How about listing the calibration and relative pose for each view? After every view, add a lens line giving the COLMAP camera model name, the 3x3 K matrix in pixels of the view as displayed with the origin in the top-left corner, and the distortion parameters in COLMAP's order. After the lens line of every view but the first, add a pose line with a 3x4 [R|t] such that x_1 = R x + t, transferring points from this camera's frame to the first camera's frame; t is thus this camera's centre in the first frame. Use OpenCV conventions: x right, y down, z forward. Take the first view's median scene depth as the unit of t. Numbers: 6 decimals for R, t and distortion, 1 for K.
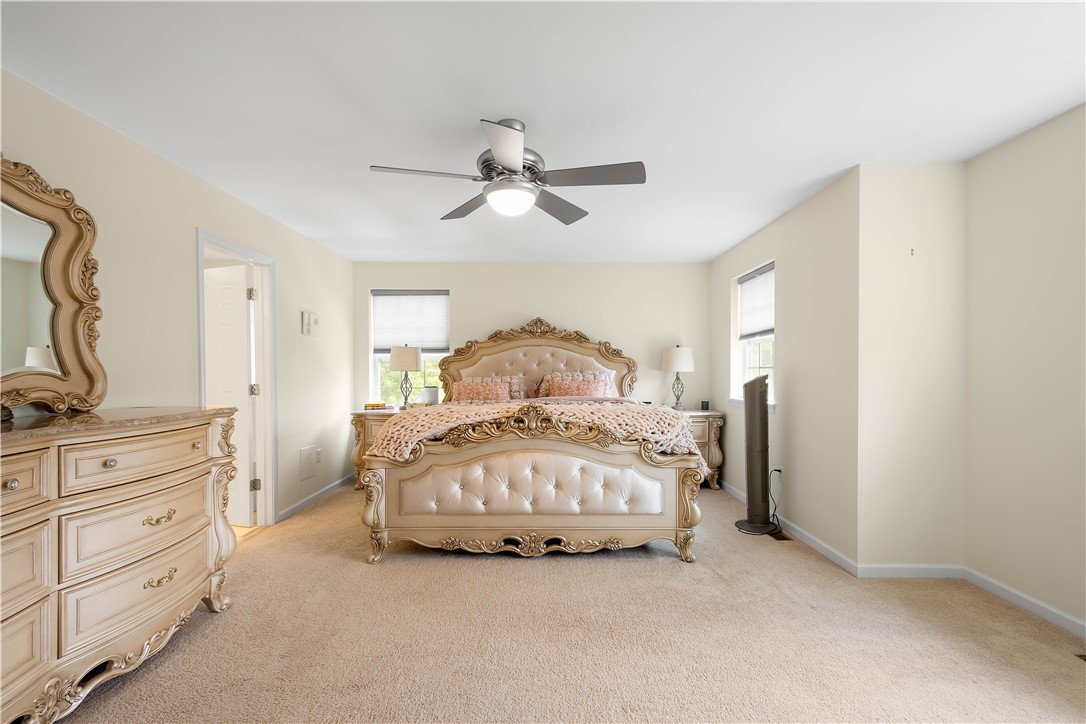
lens RADIAL K [[472.0, 0, 544.8], [0, 472.0, 375.7], [0, 0, 1]] dist [0.005867, -0.000753]
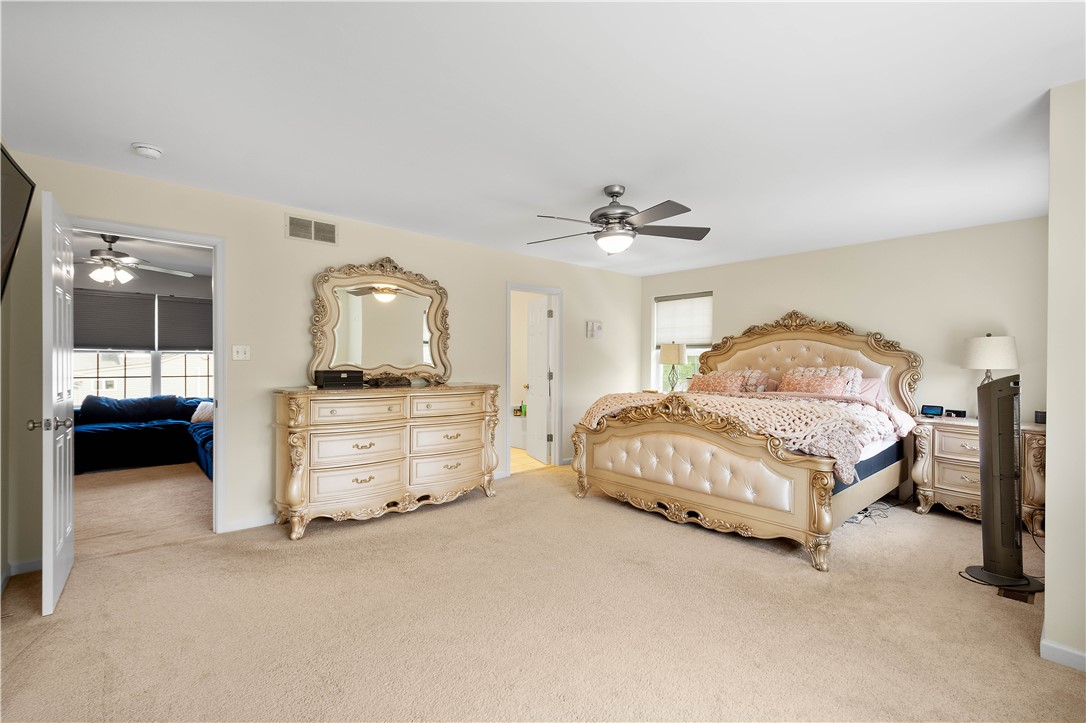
lens RADIAL K [[472.0, 0, 544.8], [0, 472.0, 375.2], [0, 0, 1]] dist [0.005867, -0.000753]
pose [[0.667623, 0.025853, -0.744051, 0.633754], [-0.013053, 0.999650, 0.023022, -0.010618], [0.744385, -0.005657, 0.667726, -0.040978]]
